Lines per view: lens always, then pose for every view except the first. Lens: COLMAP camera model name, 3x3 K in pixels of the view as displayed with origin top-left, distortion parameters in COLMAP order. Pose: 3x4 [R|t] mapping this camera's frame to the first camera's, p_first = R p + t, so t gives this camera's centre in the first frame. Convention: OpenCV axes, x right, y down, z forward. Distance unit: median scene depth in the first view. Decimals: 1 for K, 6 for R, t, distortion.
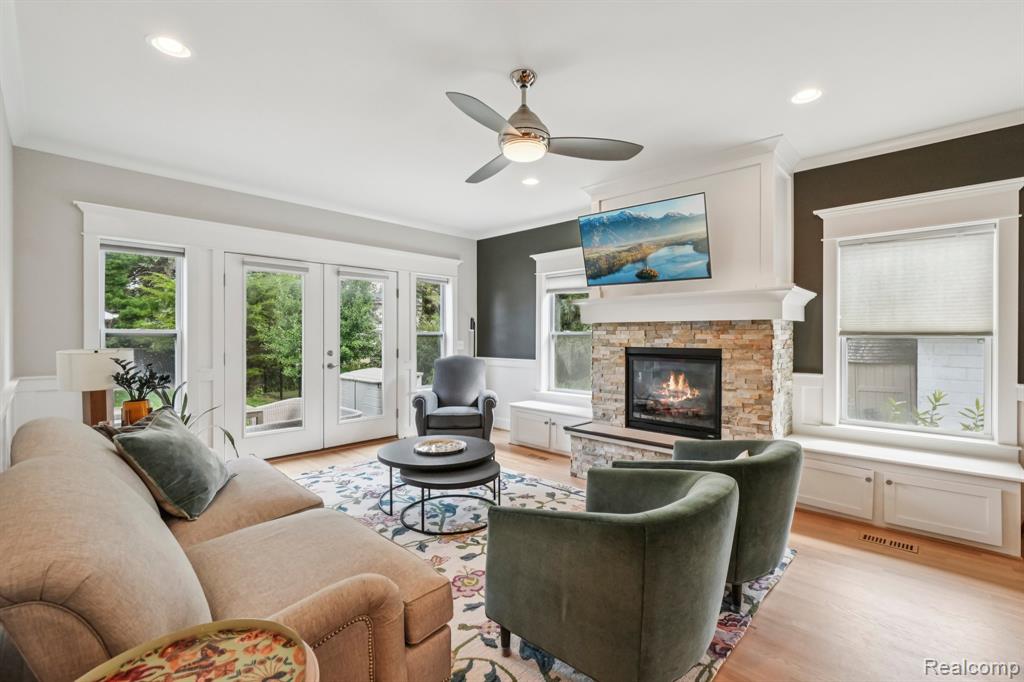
lens RADIAL K [[457.8, 0, 516.5], [0, 457.8, 335.1], [0, 0, 1]] dist [0.000450, 0.000832]
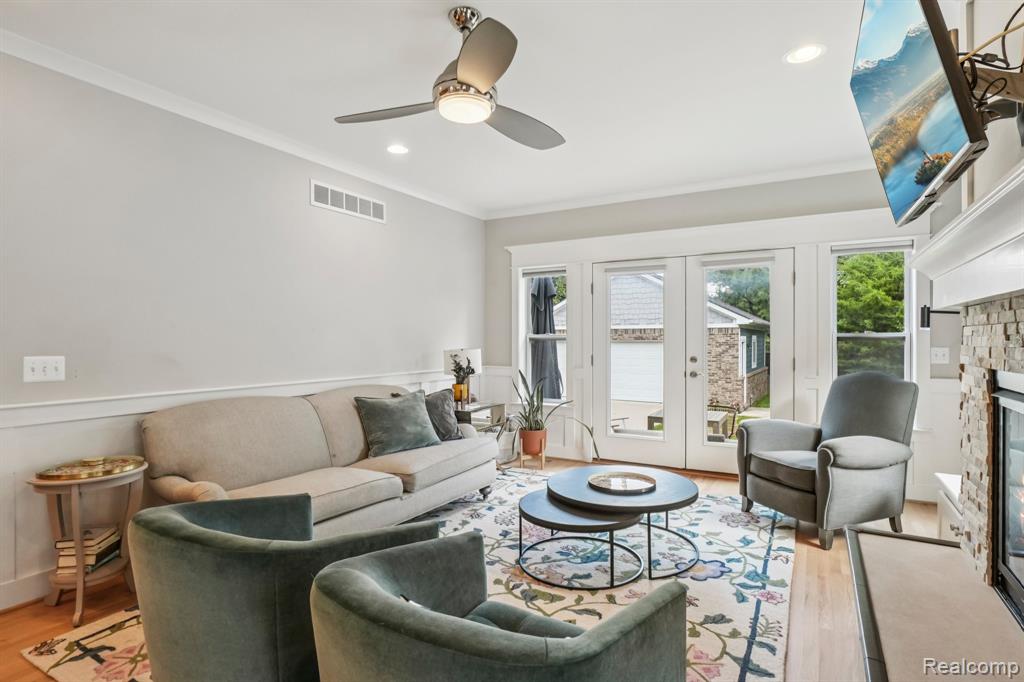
lens RADIAL K [[530.6, 0, 512.0], [0, 530.6, 341.0], [0, 0, 1]] dist [-0.000935, -0.000145]
pose [[0.227679, 0.001601, -0.973735, 1.106580], [0.001731, 0.999996, 0.002049, 0.005602], [0.973735, -0.002152, 0.227675, 1.021118]]
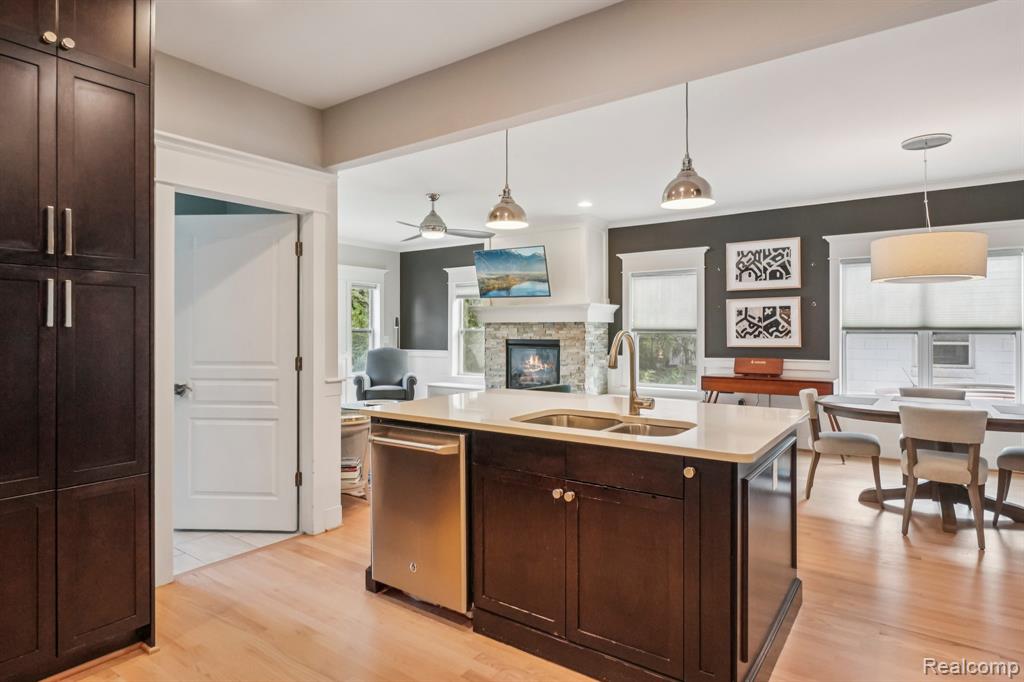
lens RADIAL K [[568.3, 0, 514.5], [0, 568.3, 328.2], [0, 0, 1]] dist [0.000708, -0.000032]
pose [[0.991263, 0.000856, 0.131895, 0.021843], [-0.000192, 0.999987, -0.005045, -0.000016], [-0.131897, 0.004975, 0.991251, -0.751236]]
